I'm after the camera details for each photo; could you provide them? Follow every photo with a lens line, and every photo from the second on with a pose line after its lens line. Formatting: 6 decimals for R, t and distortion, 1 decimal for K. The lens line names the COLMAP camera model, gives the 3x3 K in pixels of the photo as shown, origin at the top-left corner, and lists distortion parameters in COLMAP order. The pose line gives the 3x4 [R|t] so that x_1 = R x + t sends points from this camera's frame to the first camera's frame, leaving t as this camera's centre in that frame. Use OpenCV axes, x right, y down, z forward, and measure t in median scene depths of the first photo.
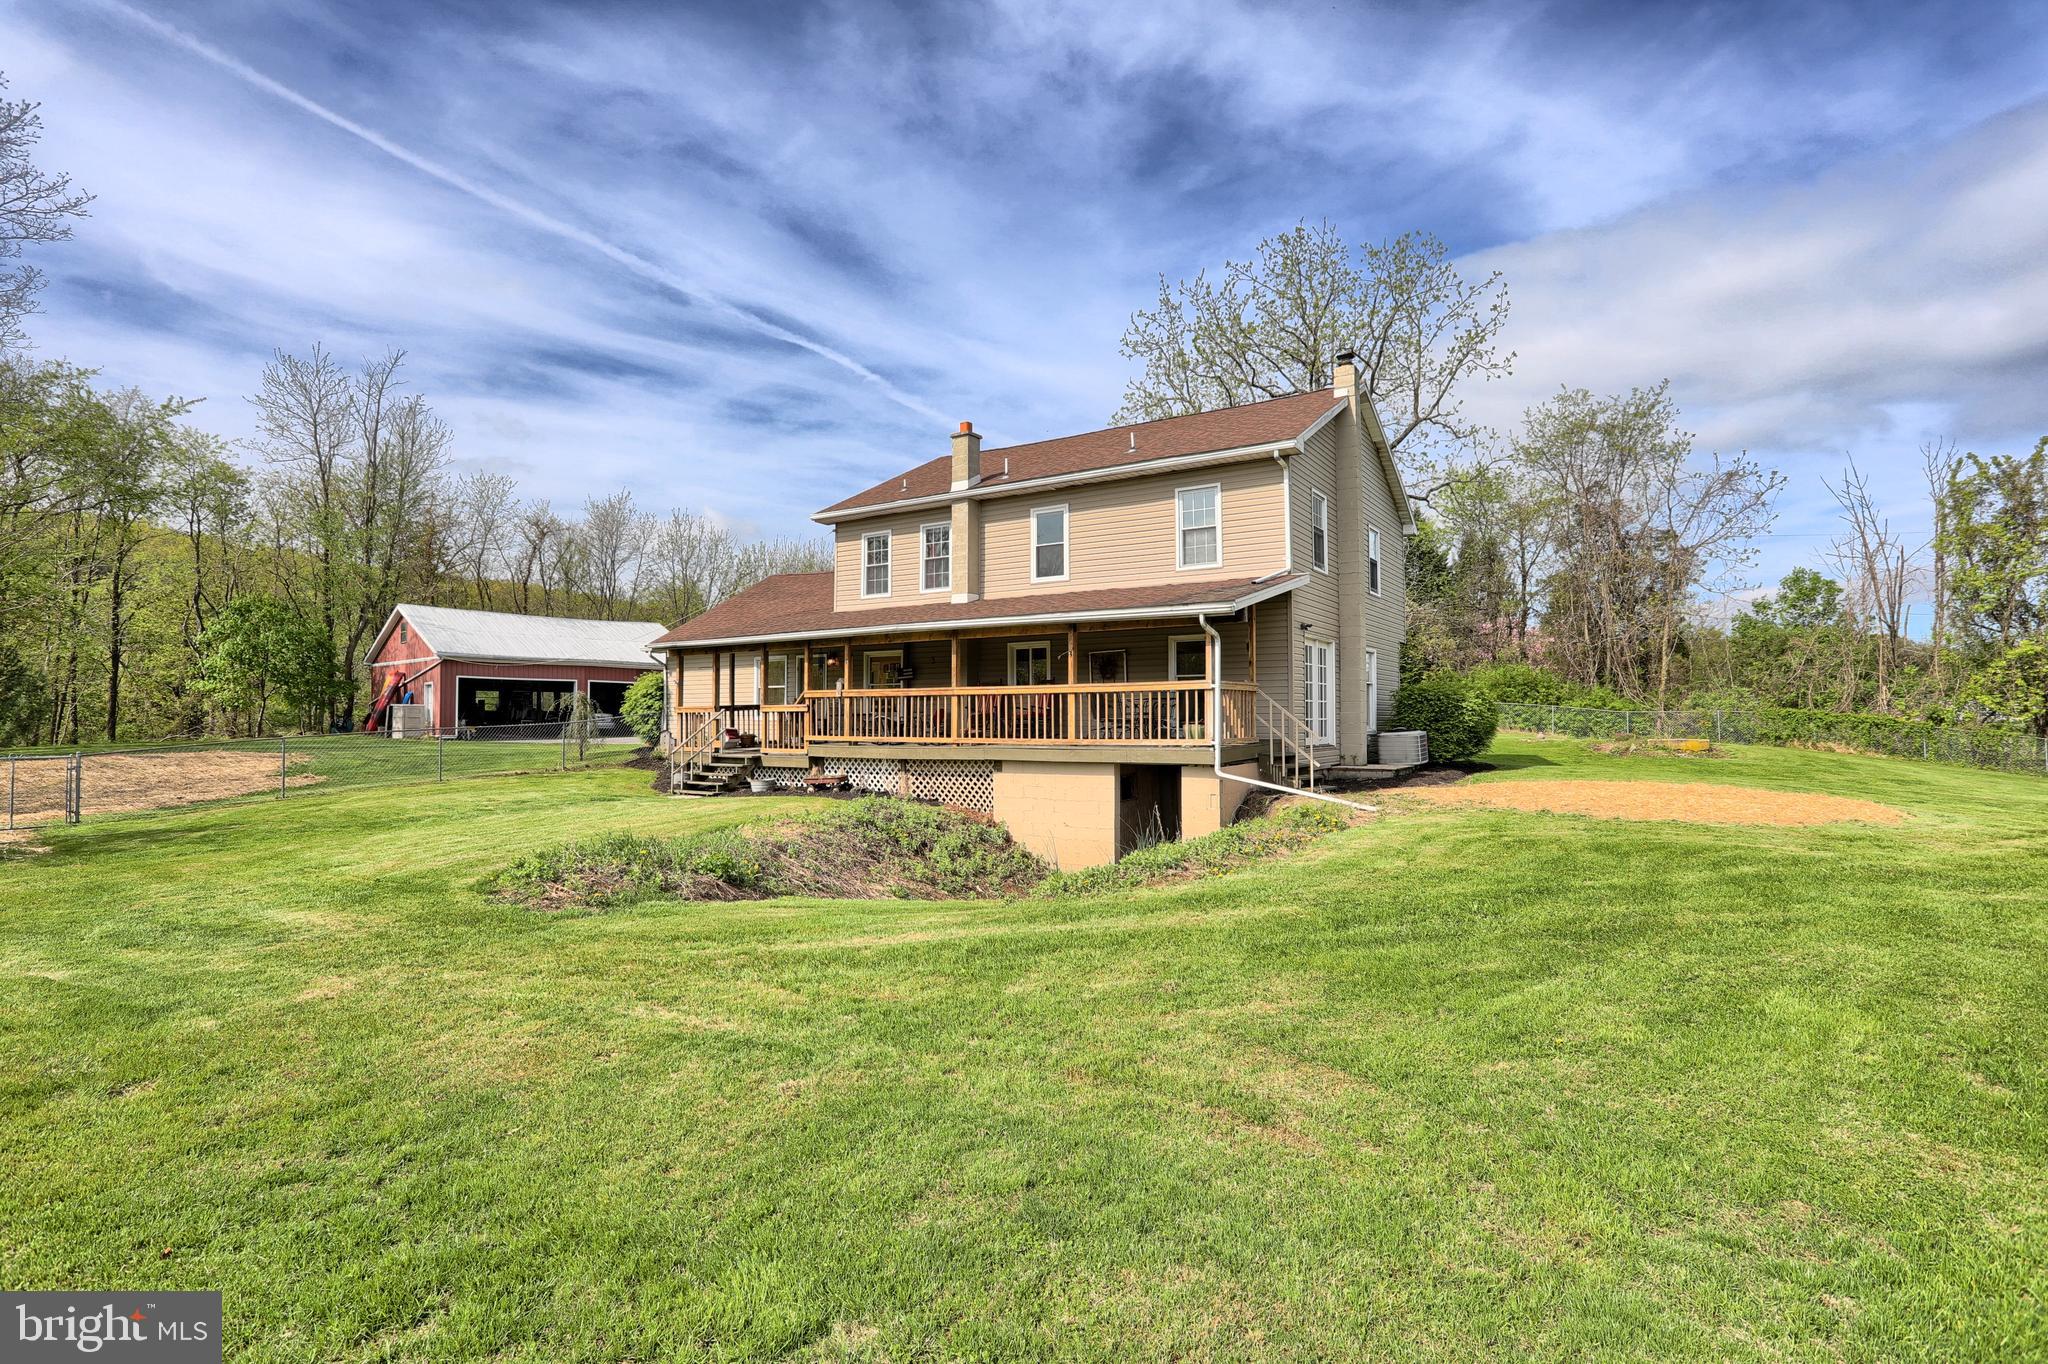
lens RADIAL K [[998.6, 0, 1018.7], [0, 998.6, 691.2], [0, 0, 1]] dist [-0.032735, 0.005900]
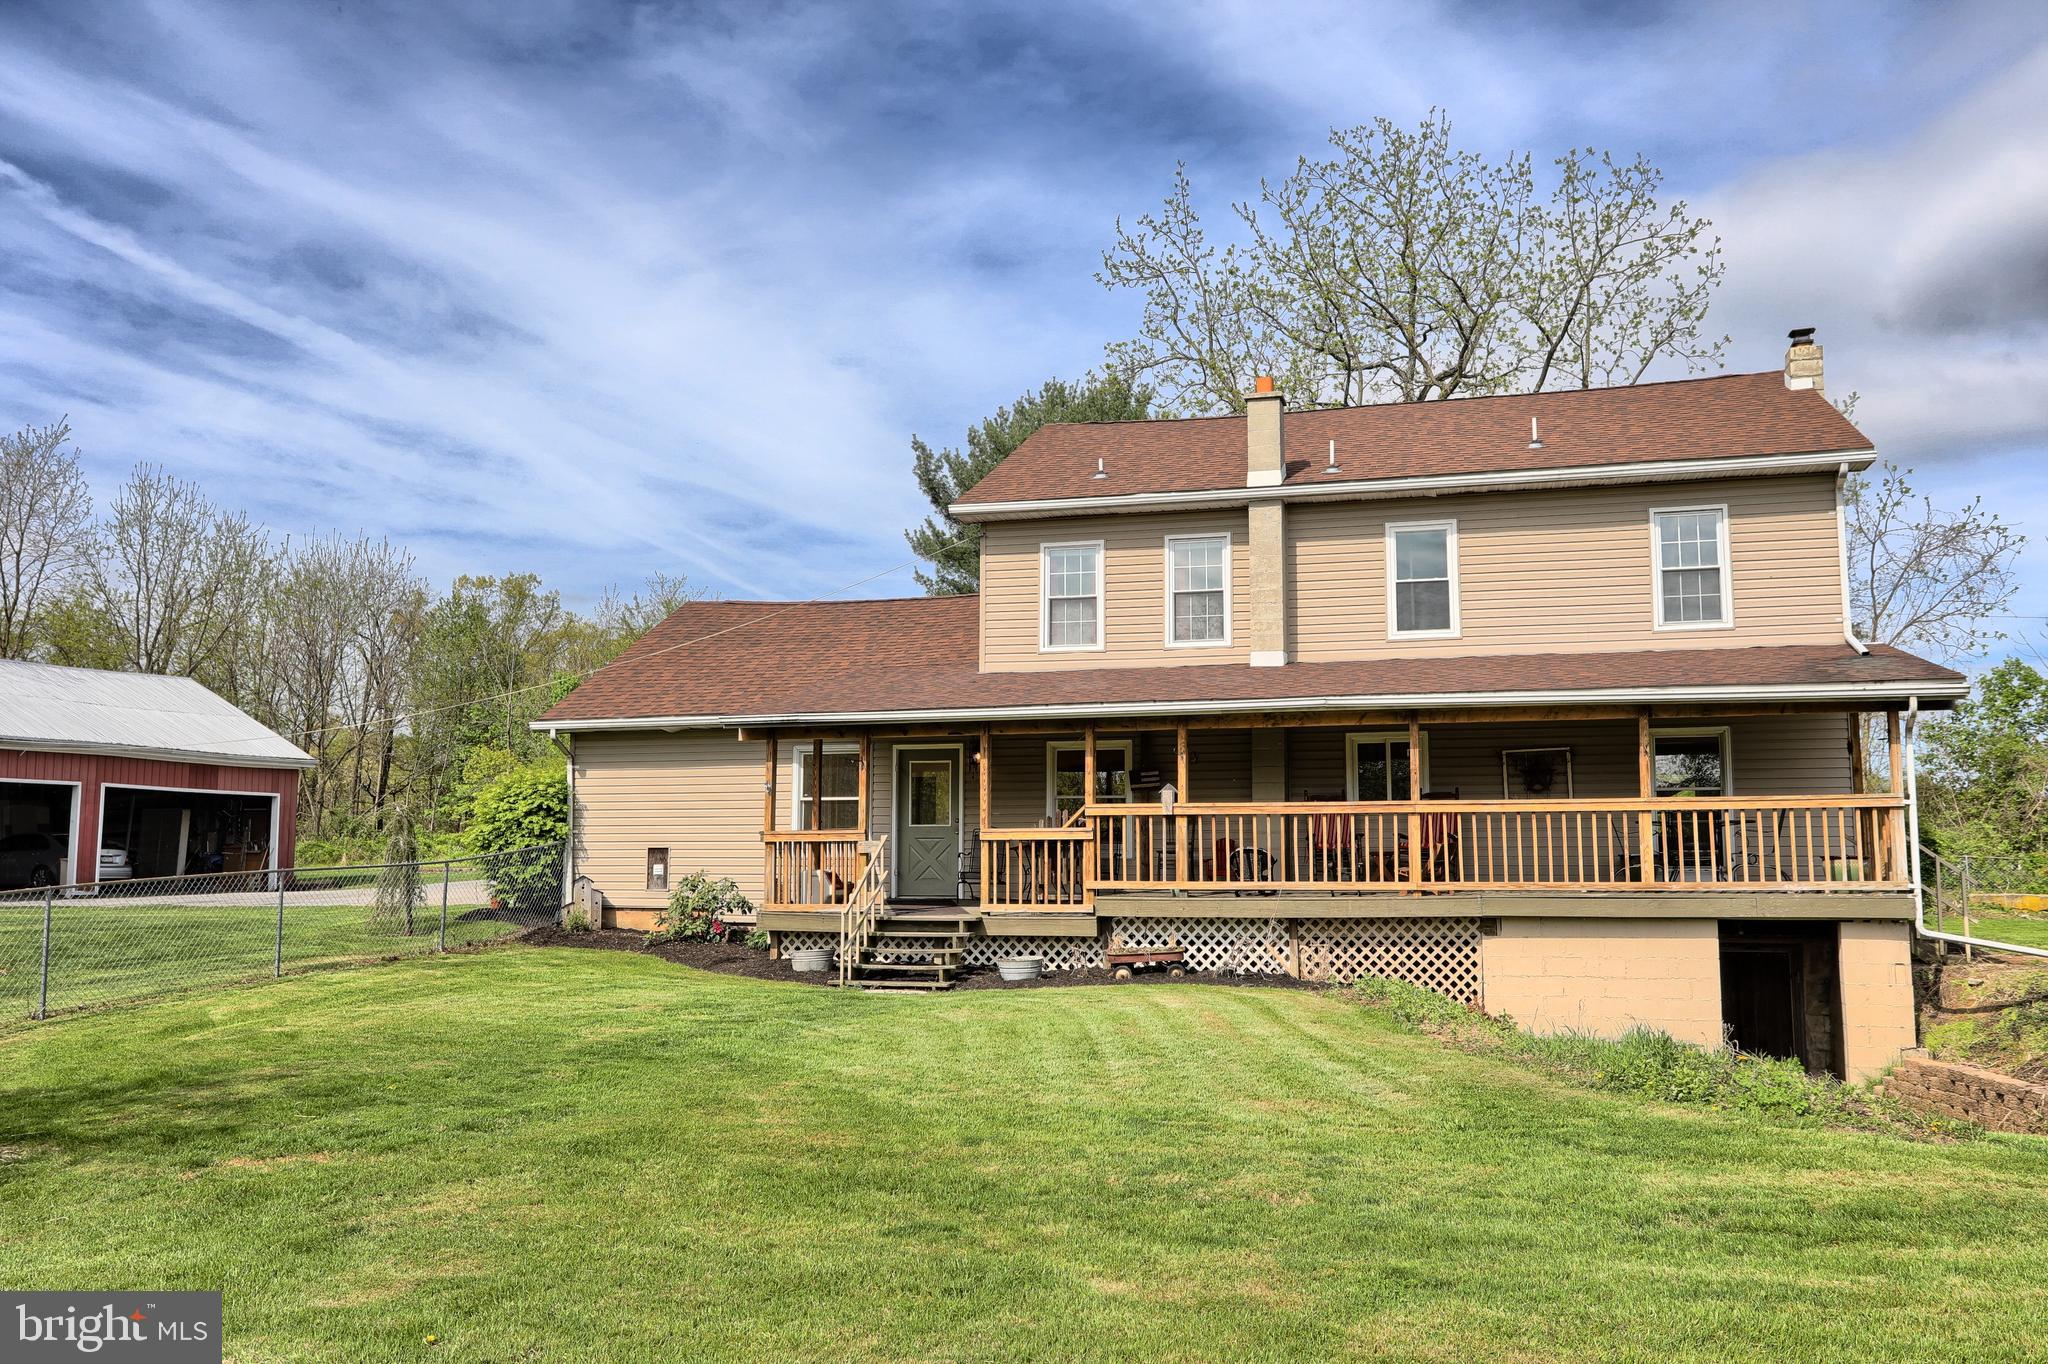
lens RADIAL K [[1653.4, 0, 1023.4], [0, 1653.4, 692.2], [0, 0, 1]] dist [0.004118, 0.012389]
pose [[0.945626, 0.032207, 0.323656, -0.566500], [-0.007413, 0.996961, -0.077549, 0.009297], [-0.325170, 0.070933, 0.942991, 0.088544]]
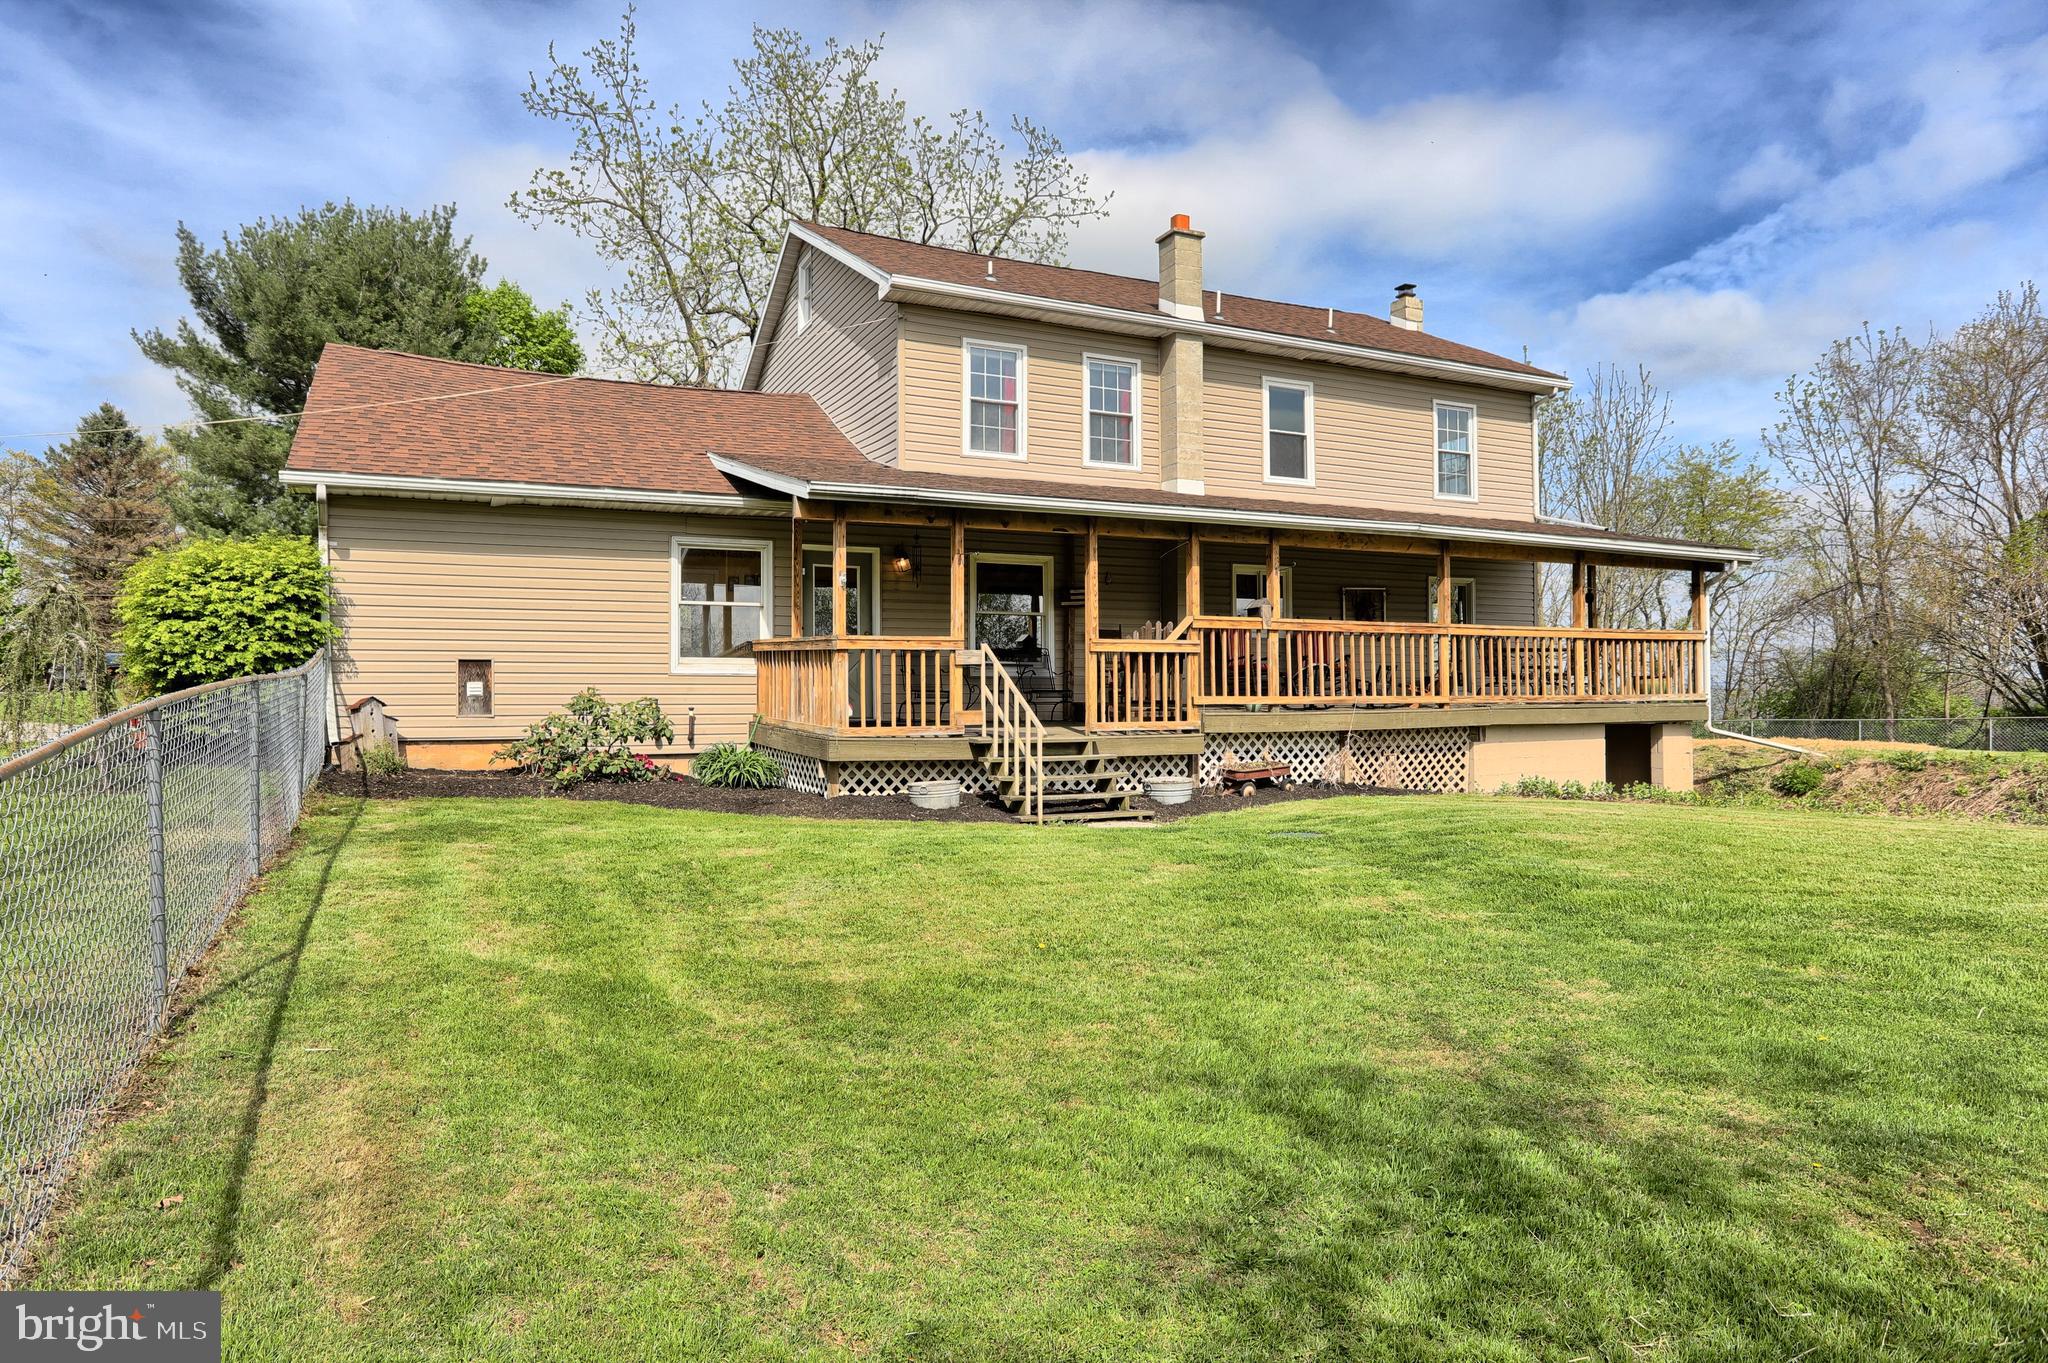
lens RADIAL K [[1251.9, 0, 1017.0], [0, 1251.9, 666.1], [0, 0, 1]] dist [-0.006937, 0.000995]
pose [[0.497853, 0.019679, 0.867038, -0.869507], [-0.018177, 0.999760, -0.012254, 0.037723], [-0.867071, -0.009660, 0.498091, 0.735437]]
